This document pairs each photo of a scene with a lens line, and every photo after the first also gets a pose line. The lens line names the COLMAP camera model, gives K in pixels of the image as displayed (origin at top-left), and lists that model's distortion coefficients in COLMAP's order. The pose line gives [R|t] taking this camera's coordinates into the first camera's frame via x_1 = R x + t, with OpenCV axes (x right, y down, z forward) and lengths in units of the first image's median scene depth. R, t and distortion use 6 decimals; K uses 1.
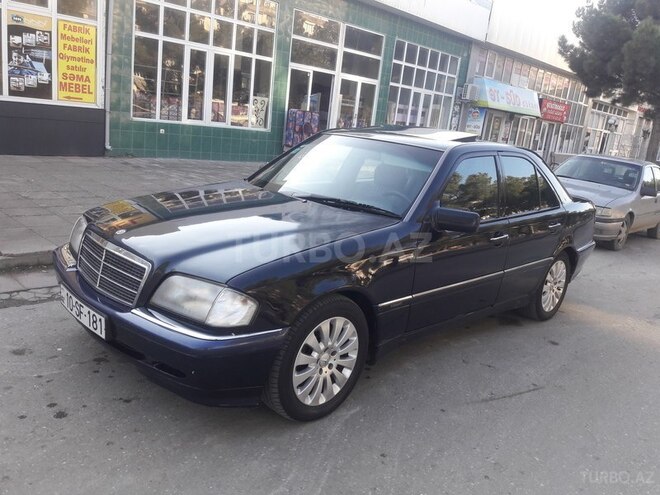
lens RADIAL K [[543.5, 0, 326.0], [0, 543.5, 248.1], [0, 0, 1]] dist [0.009180, -0.042773]
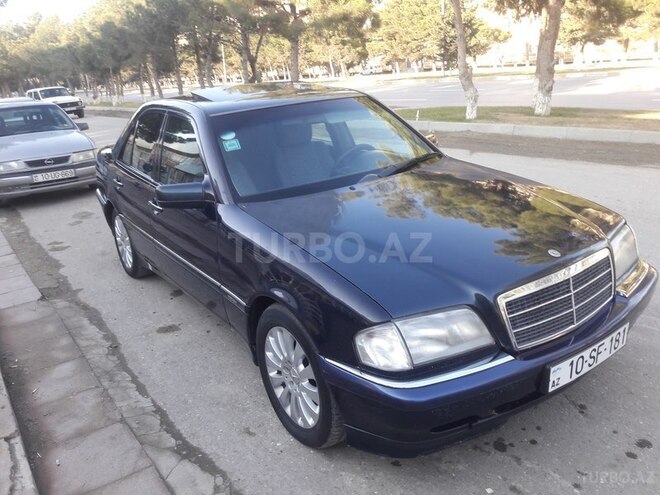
lens RADIAL K [[543.5, 0, 326.0], [0, 543.5, 248.1], [0, 0, 1]] dist [0.009180, -0.042773]
pose [[0.167043, -0.438002, 0.883318, -0.158276], [0.329126, 0.869287, 0.368804, -0.061452], [-0.929394, 0.229117, 0.289366, 0.149553]]
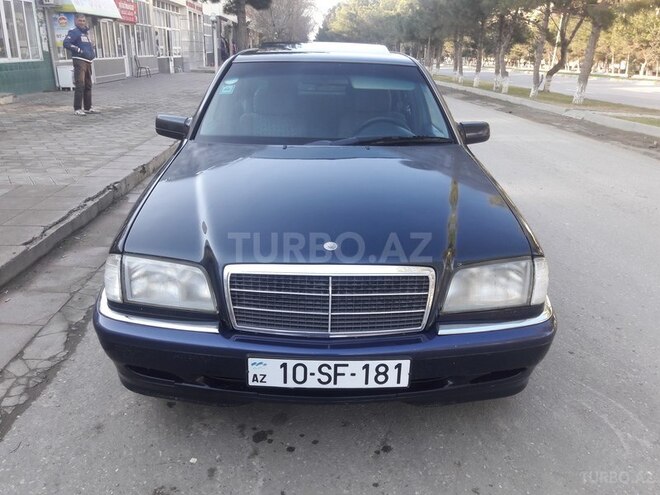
lens RADIAL K [[543.5, 0, 326.0], [0, 543.5, 248.1], [0, 0, 1]] dist [0.009180, -0.042773]
pose [[0.688123, -0.337301, 0.642429, -0.114502], [0.225518, 0.940955, 0.252481, -0.027924], [-0.689658, -0.028859, 0.723560, 0.070712]]
